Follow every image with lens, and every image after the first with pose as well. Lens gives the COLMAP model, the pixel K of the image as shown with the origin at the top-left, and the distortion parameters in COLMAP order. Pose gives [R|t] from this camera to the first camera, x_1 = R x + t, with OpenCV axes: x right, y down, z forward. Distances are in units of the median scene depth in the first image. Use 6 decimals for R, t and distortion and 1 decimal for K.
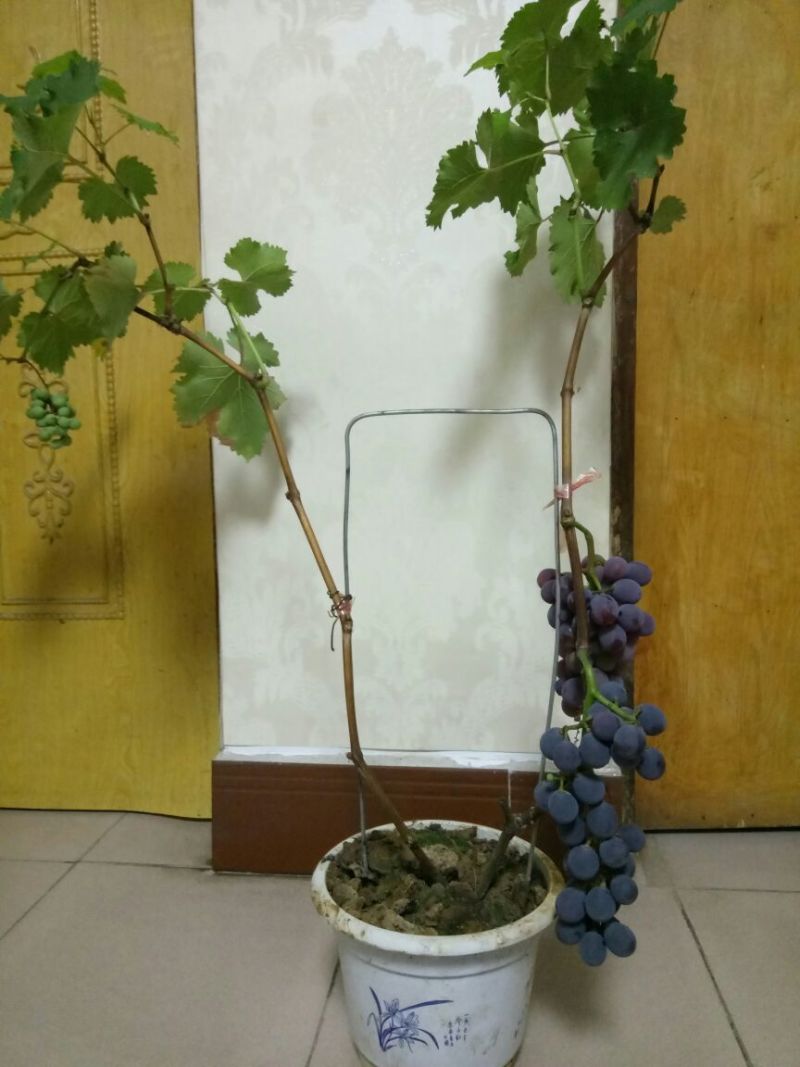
lens RADIAL K [[844.6, 0, 400.0], [0, 844.6, 533.5], [0, 0, 1]] dist [0.125872, -0.222532]
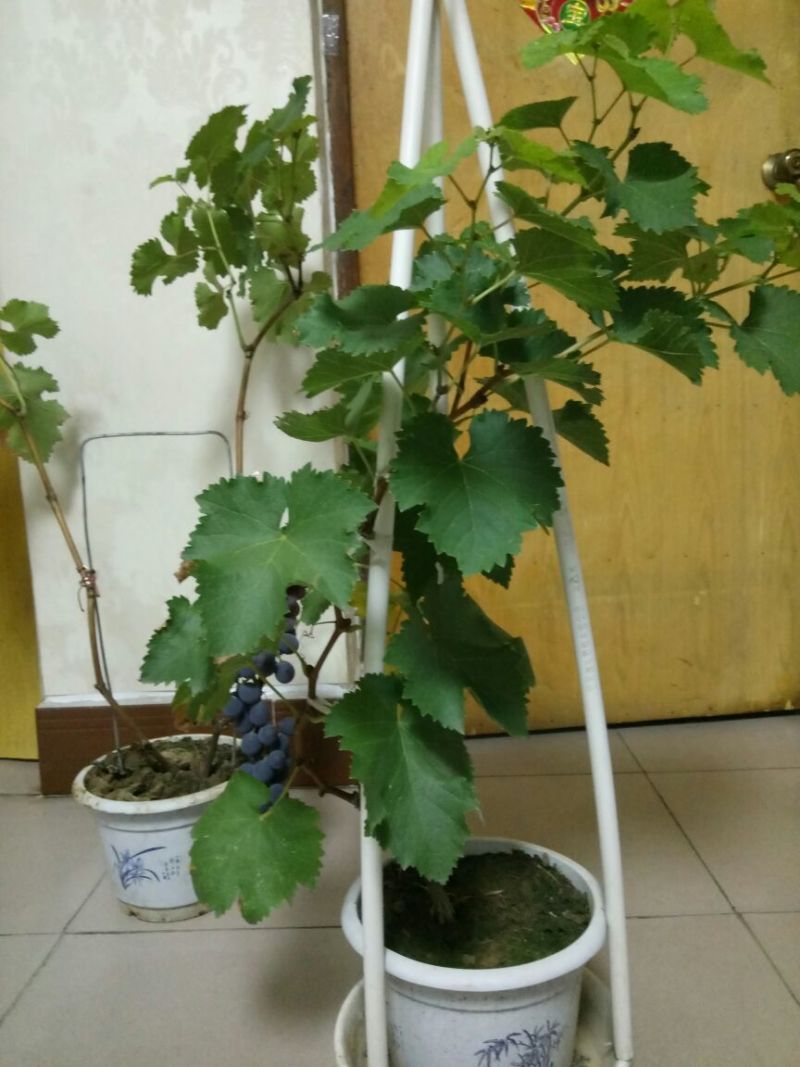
lens RADIAL K [[844.6, 0, 400.0], [0, 844.6, 533.5], [0, 0, 1]] dist [0.125872, -0.222532]
pose [[0.996330, -0.044199, 0.073294, 0.338531], [0.041747, 0.998527, 0.034654, -0.012610], [-0.074718, -0.031467, 0.996708, -0.408029]]
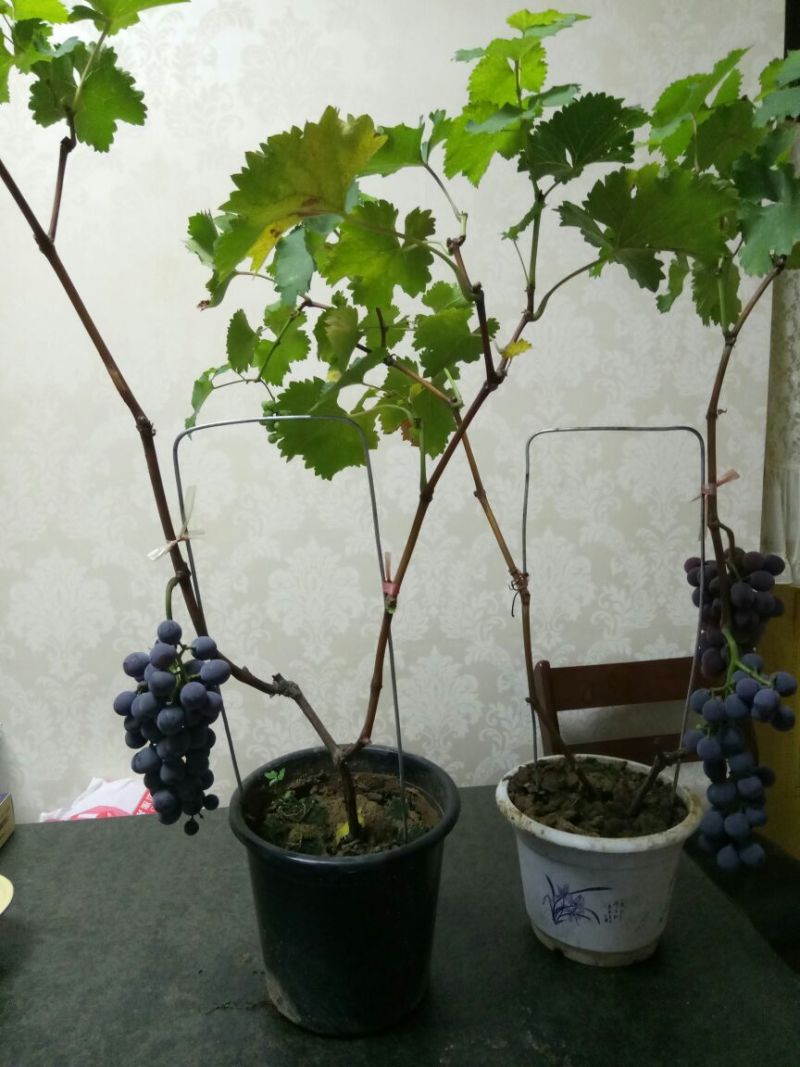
lens RADIAL K [[844.6, 0, 400.0], [0, 844.6, 533.5], [0, 0, 1]] dist [0.125872, -0.222532]
pose [[0.990006, 0.007300, -0.140840, -0.070296], [0.000500, 0.998471, 0.055272, -0.057959], [0.141028, -0.054790, 0.988488, -0.273764]]
